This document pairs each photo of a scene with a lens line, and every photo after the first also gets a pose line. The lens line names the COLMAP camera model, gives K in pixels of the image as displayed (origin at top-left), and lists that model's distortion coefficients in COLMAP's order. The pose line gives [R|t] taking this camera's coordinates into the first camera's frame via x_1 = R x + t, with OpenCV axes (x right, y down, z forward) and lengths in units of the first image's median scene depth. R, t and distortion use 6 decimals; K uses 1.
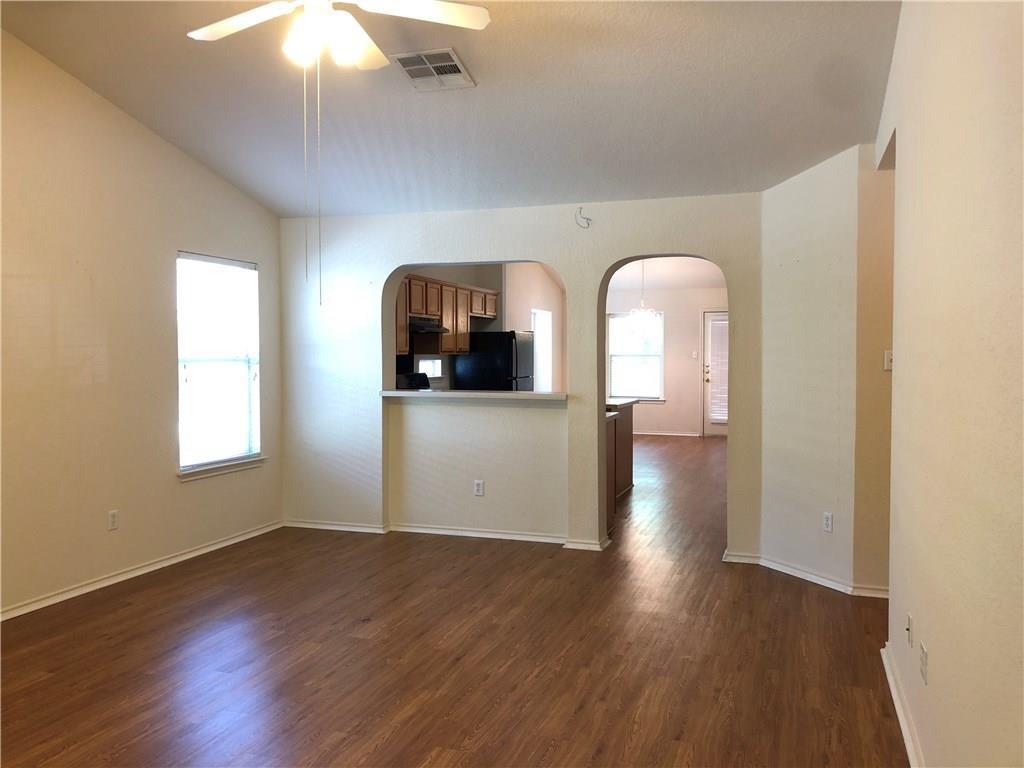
lens RADIAL K [[842.0, 0, 512.0], [0, 842.0, 384.0], [0, 0, 1]] dist [0.014143, 0.004814]
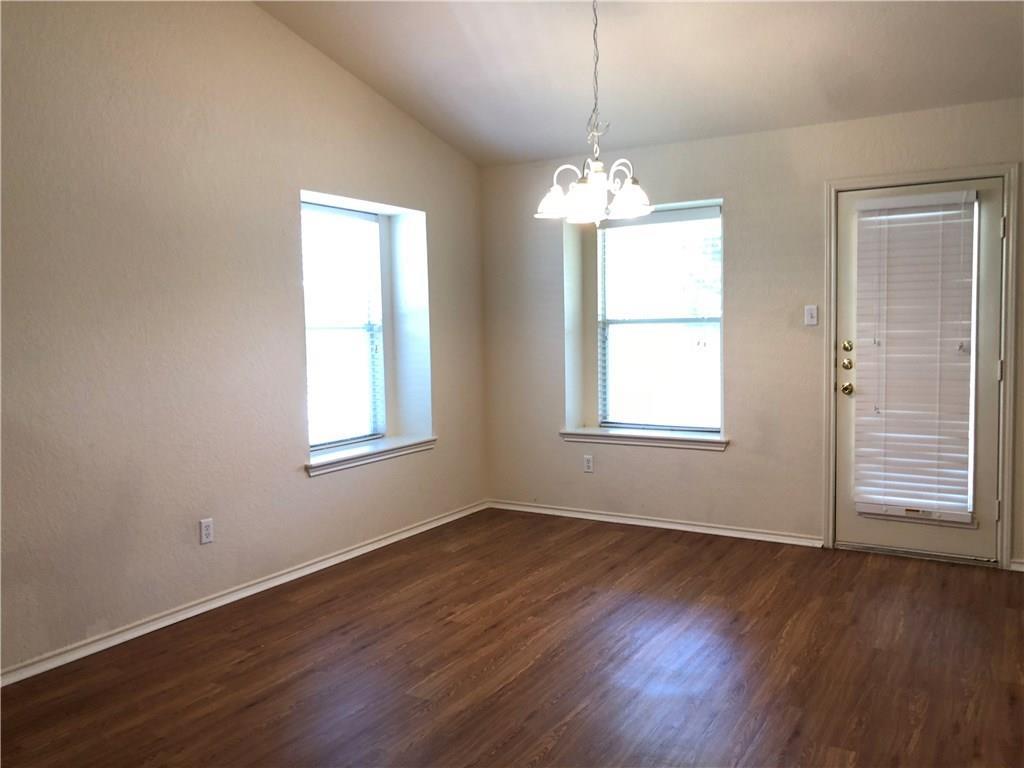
lens RADIAL K [[909.4, 0, 512.0], [0, 909.4, 384.0], [0, 0, 1]] dist [-0.046724, 0.004339]
pose [[0.961812, 0.010852, -0.273496, 0.200393], [-0.000647, 0.999301, 0.037377, -0.020229], [0.273710, -0.035773, 0.961147, 0.604898]]
